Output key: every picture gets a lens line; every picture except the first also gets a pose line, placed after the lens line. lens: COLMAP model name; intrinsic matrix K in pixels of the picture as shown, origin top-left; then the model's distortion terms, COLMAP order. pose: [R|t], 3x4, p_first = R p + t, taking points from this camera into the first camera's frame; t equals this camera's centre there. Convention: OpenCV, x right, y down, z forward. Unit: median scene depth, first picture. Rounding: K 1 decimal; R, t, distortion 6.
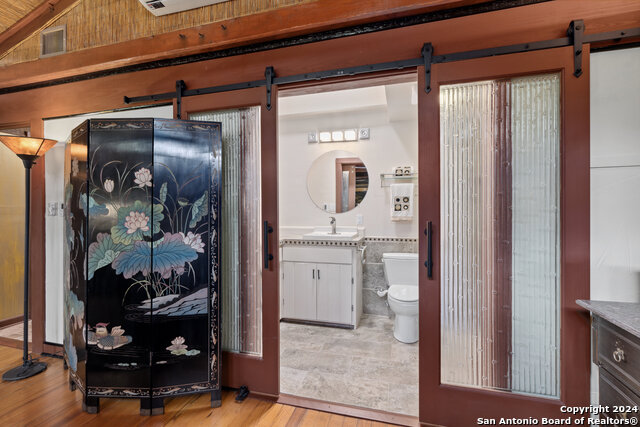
lens RADIAL K [[298.2, 0, 320.9], [0, 298.2, 208.6], [0, 0, 1]] dist [-0.009440, 0.003140]
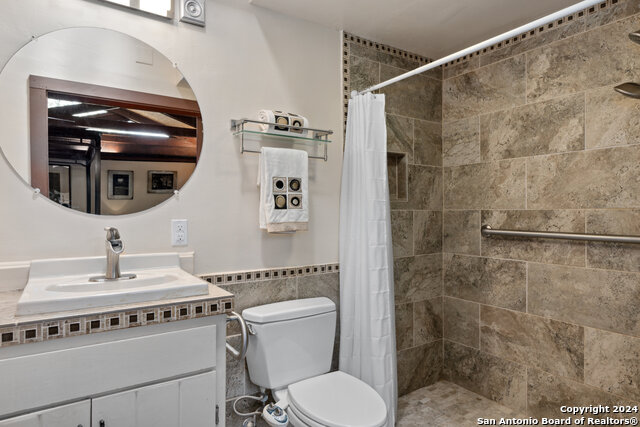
lens RADIAL K [[389.9, 0, 319.9], [0, 389.9, 212.0], [0, 0, 1]] dist [0.000922, 0.000477]
pose [[0.643750, 0.000853, 0.765236, -0.140791], [-0.004380, 0.999987, 0.002569, 0.009617], [-0.765223, -0.005005, 0.643745, 0.567982]]
